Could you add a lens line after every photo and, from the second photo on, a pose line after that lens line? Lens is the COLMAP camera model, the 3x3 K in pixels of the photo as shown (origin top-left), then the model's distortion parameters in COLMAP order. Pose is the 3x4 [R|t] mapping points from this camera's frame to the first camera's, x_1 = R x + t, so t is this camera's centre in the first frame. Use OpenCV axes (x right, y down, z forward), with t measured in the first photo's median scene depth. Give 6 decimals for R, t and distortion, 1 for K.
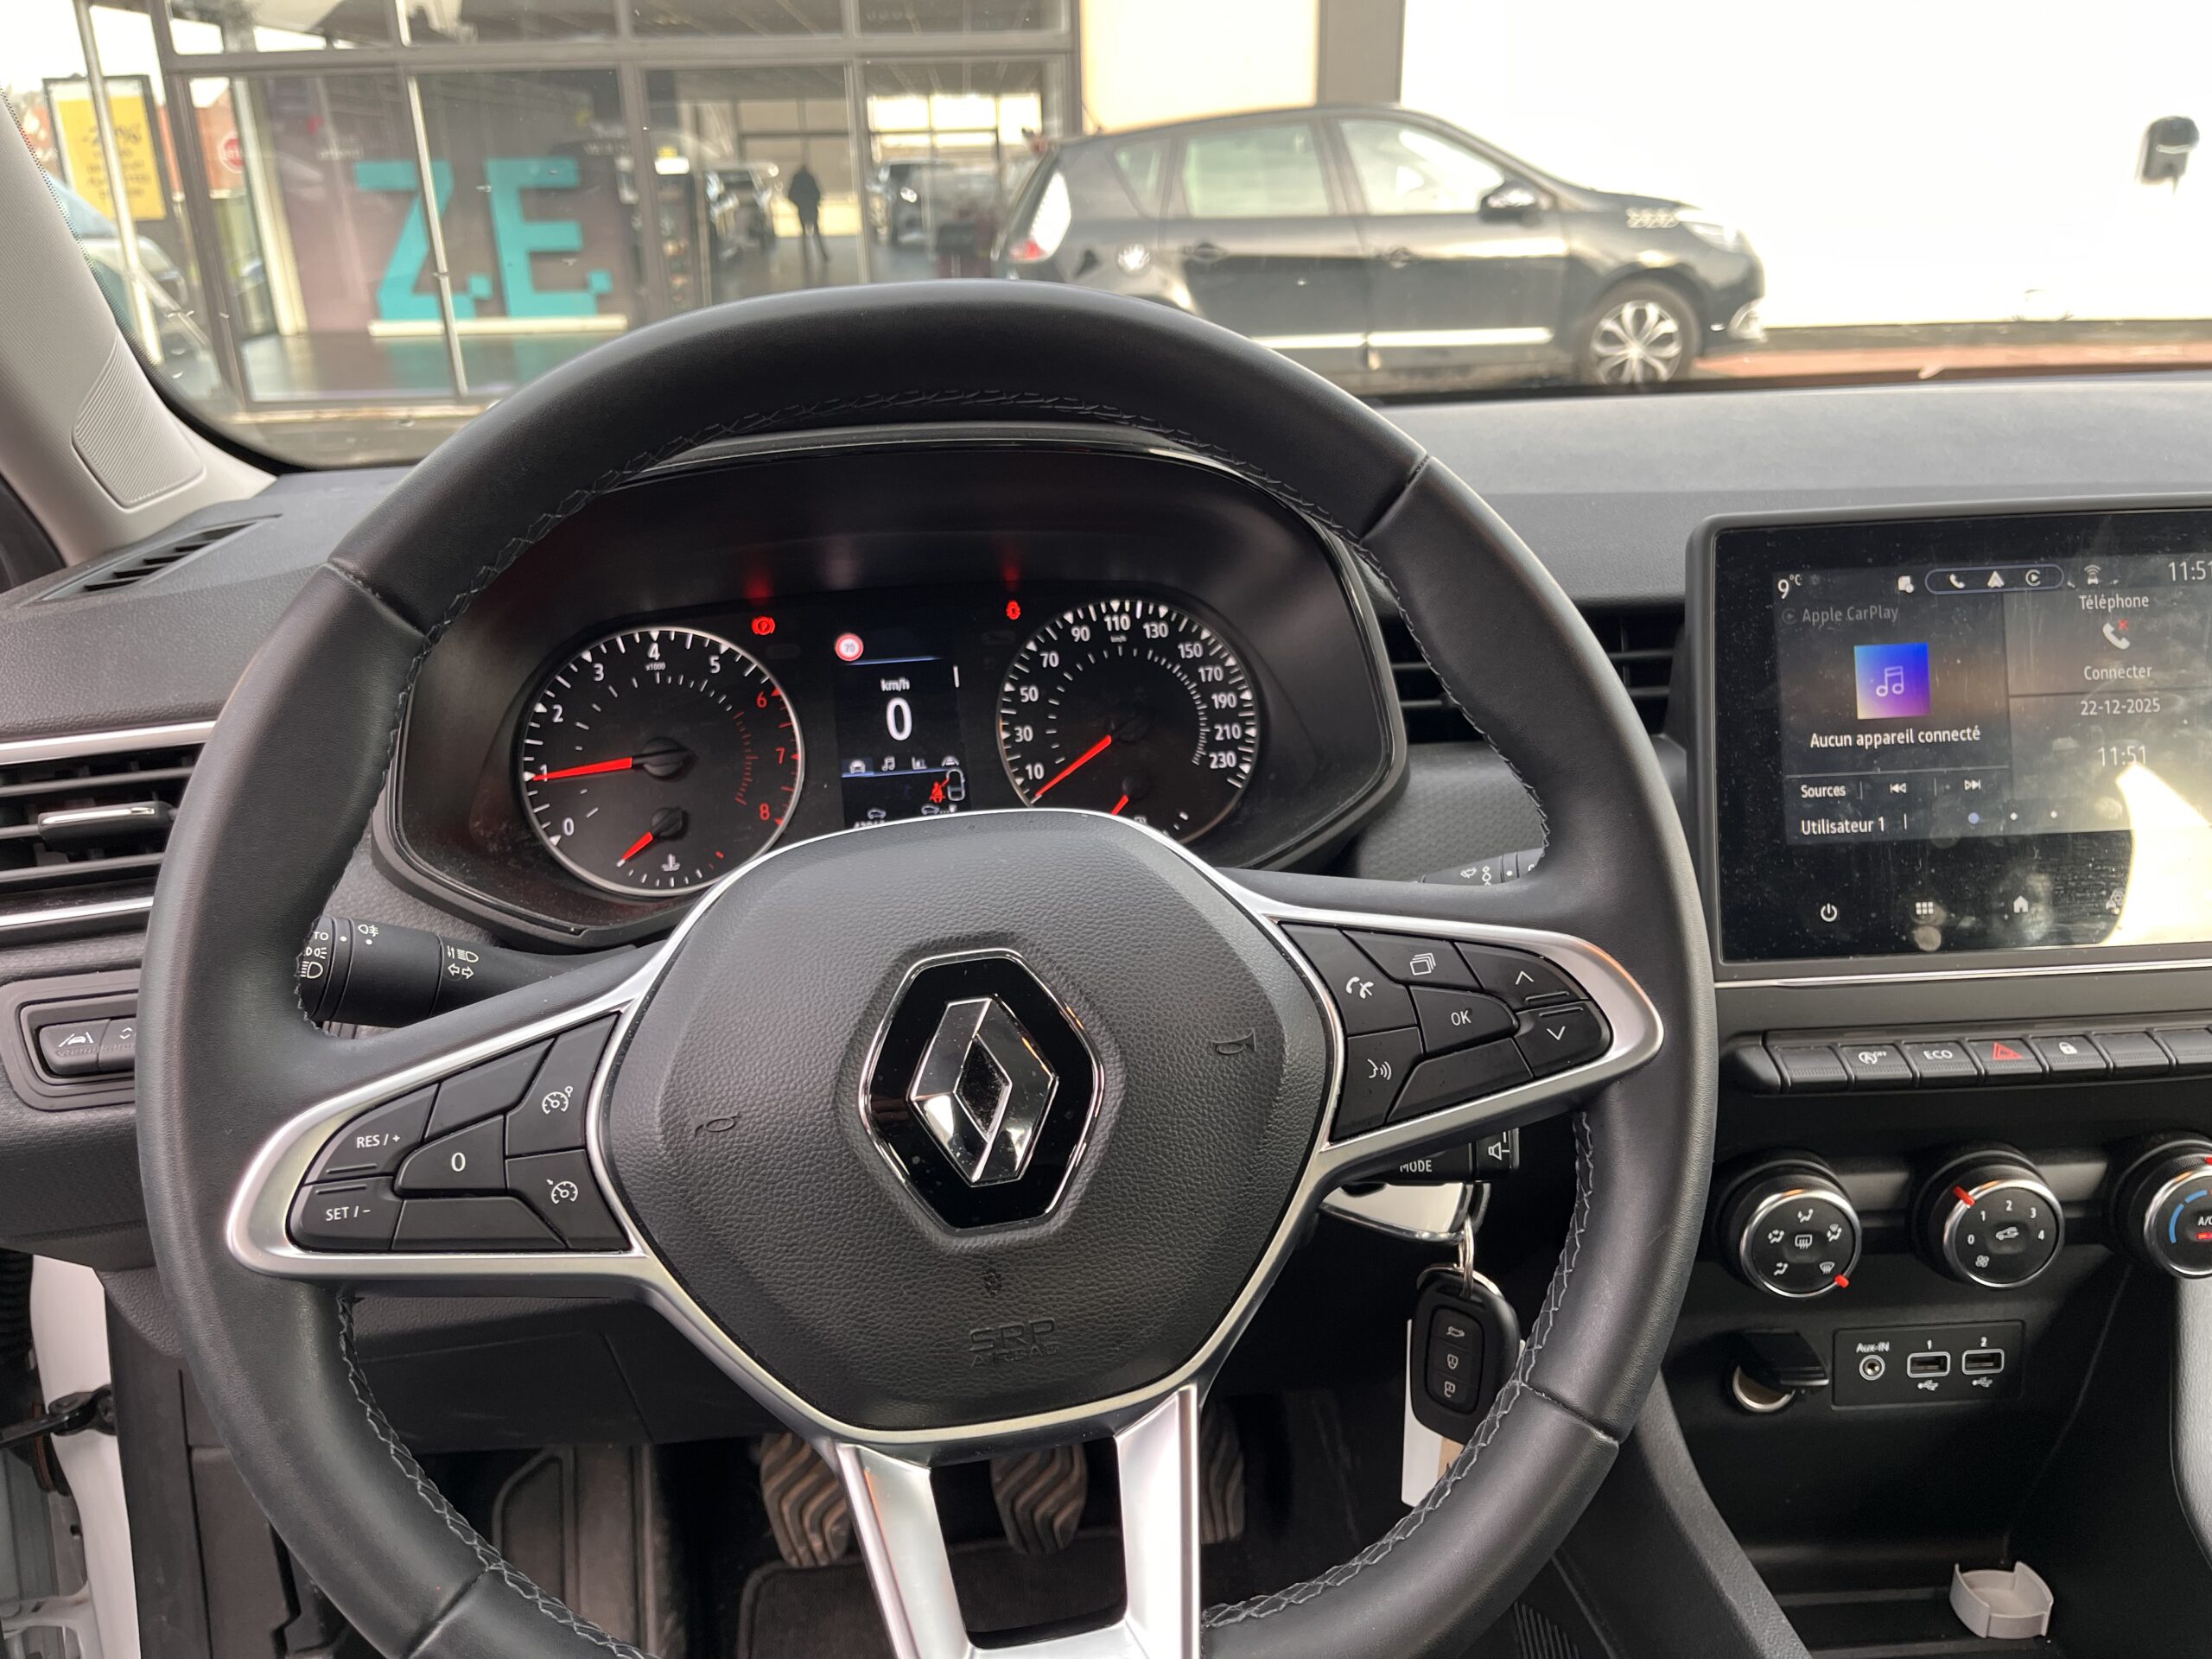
lens RADIAL K [[1680.4, 0, 1092.9], [0, 1680.4, 827.1], [0, 0, 1]] dist [0.061978, -0.092617]
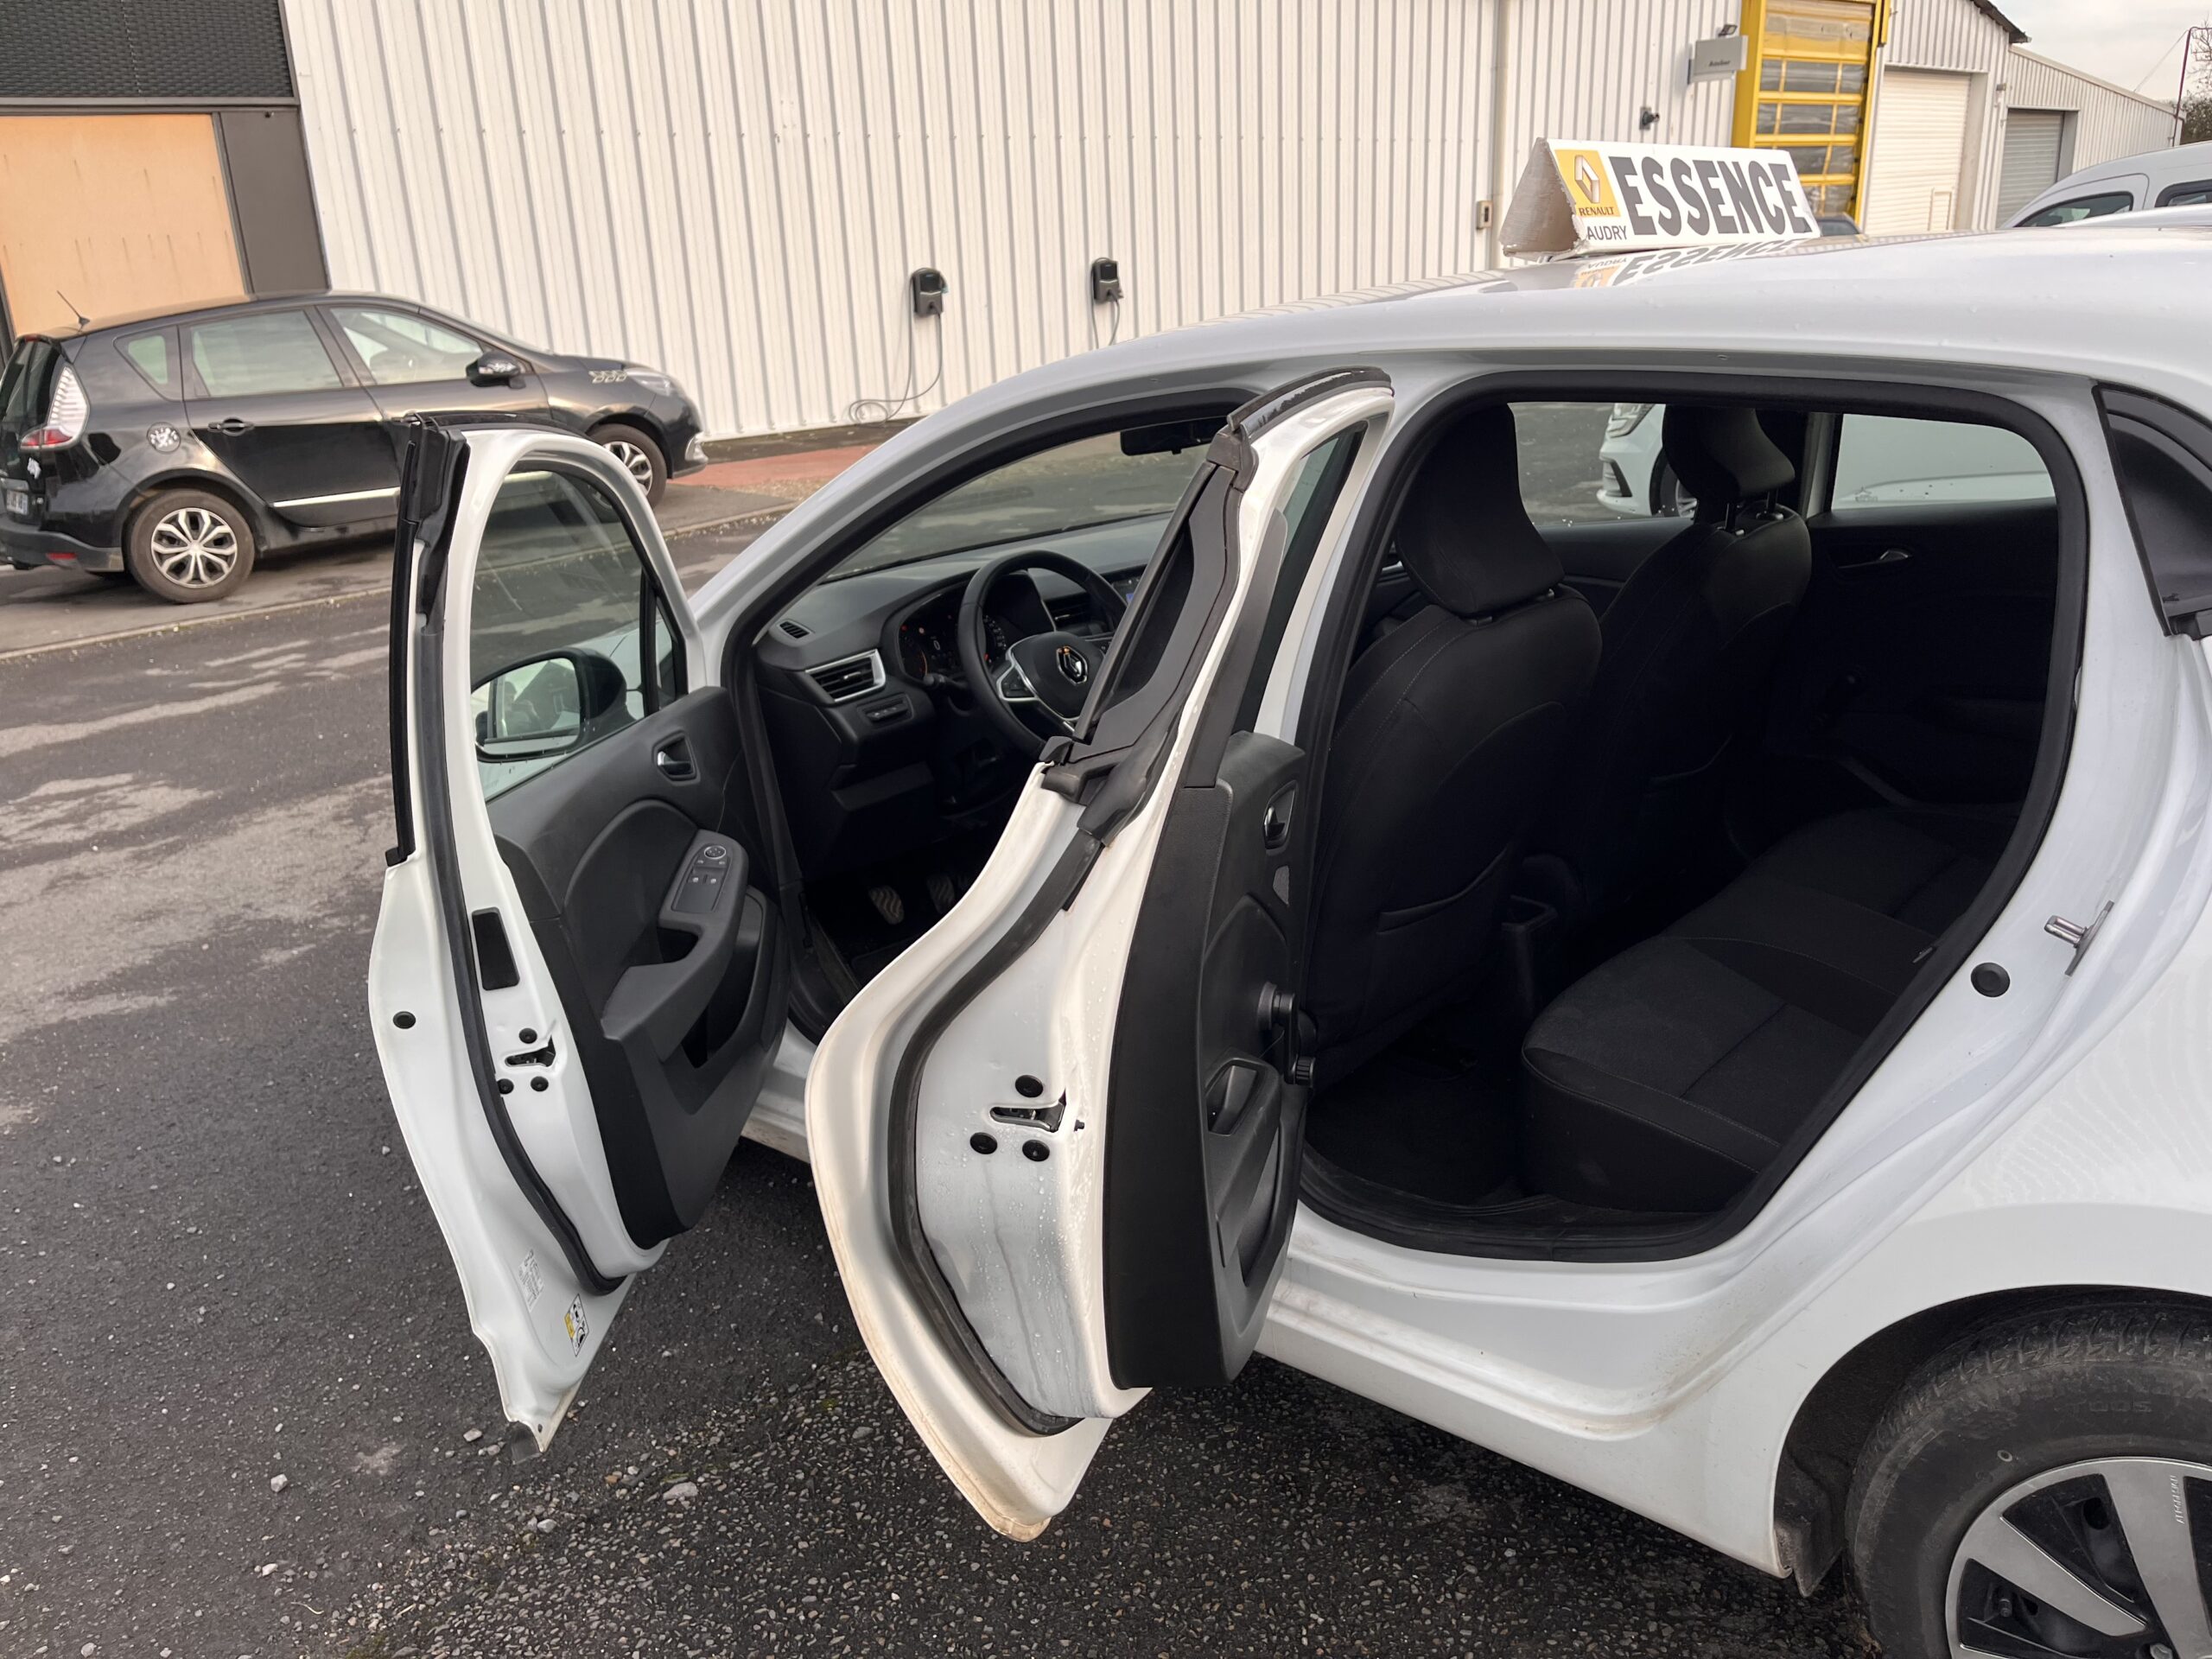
lens RADIAL K [[1687.8, 0, 1095.7], [0, 1687.8, 834.8], [0, 0, 1]] dist [0.000638, -0.009847]
pose [[0.789497, -0.214856, 0.574919, -2.265078], [0.242894, 0.969625, 0.028813, 0.357498], [-0.563646, 0.116897, 0.817703, -2.537112]]
